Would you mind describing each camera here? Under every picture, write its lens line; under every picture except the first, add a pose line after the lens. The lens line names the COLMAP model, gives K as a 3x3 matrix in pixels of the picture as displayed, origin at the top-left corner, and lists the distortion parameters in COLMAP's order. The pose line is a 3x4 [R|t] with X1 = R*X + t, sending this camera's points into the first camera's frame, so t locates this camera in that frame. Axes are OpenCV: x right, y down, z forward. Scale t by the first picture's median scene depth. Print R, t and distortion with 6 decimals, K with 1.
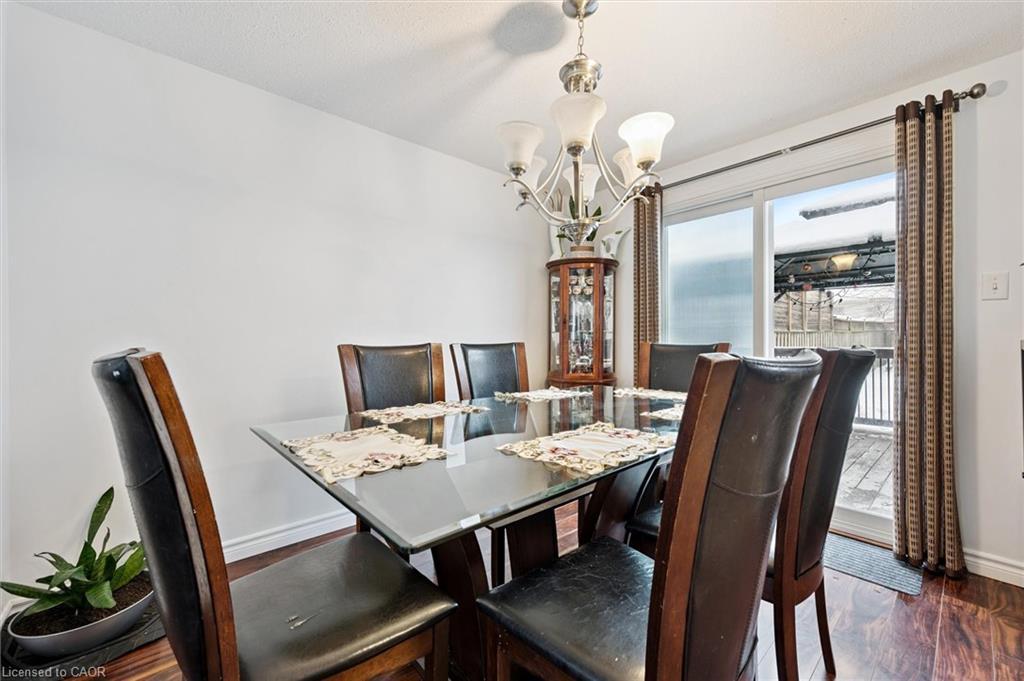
lens RADIAL K [[398.2, 0, 523.4], [0, 398.2, 341.0], [0, 0, 1]] dist [0.000554, -0.000024]
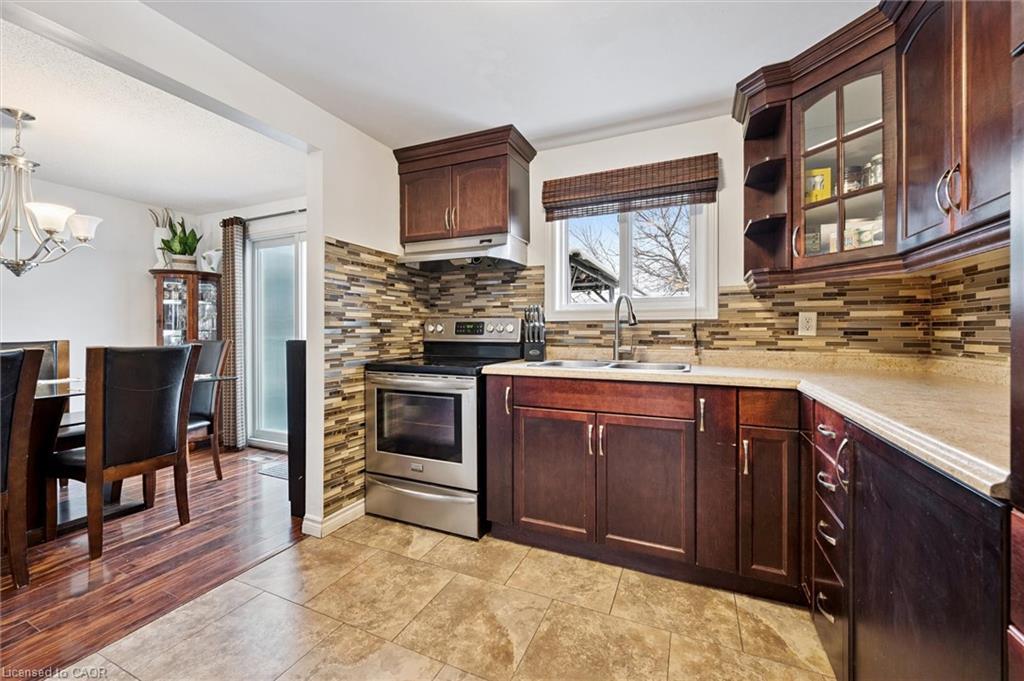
lens RADIAL K [[407.1, 0, 512.9], [0, 407.1, 332.8], [0, 0, 1]] dist [0.001165, 0.000172]
pose [[0.910516, -0.005218, 0.413441, 0.569593], [0.006217, 0.999980, -0.001073, -0.005964], [-0.413427, 0.003547, 0.910530, -0.569751]]
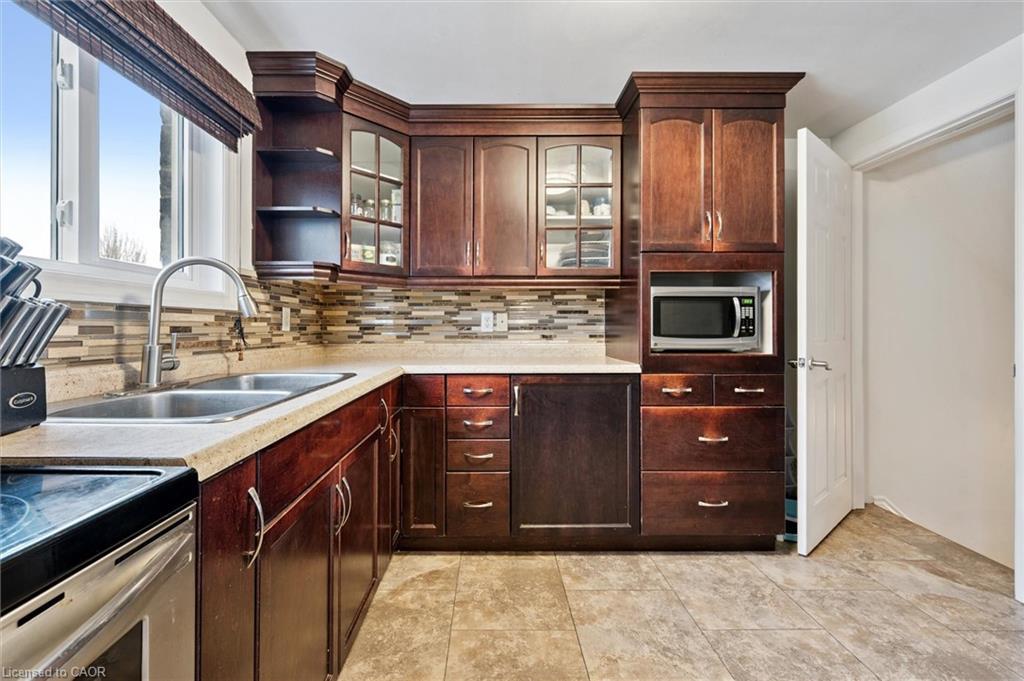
lens RADIAL K [[416.4, 0, 493.7], [0, 416.4, 323.8], [0, 0, 1]] dist [0.001658, 0.000027]
pose [[-0.751665, 0.000618, 0.659545, 0.577585], [0.001980, 0.999997, 0.001319, -0.011486], [-0.659543, 0.002297, -0.751664, 0.163260]]
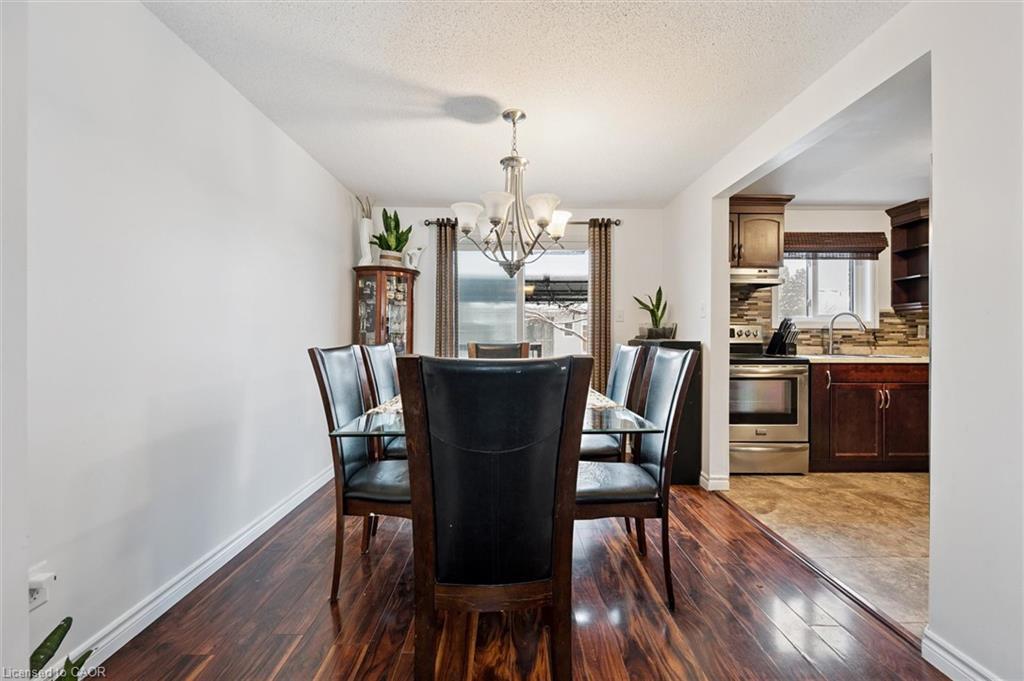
lens RADIAL K [[409.2, 0, 512.0], [0, 409.2, 340.5], [0, 0, 1]] dist [0.001381, 0.000202]
pose [[0.650614, -0.006295, 0.759383, -0.522555], [0.005962, 0.999977, 0.003182, -0.002745], [-0.759385, 0.002457, 0.650637, 0.001070]]
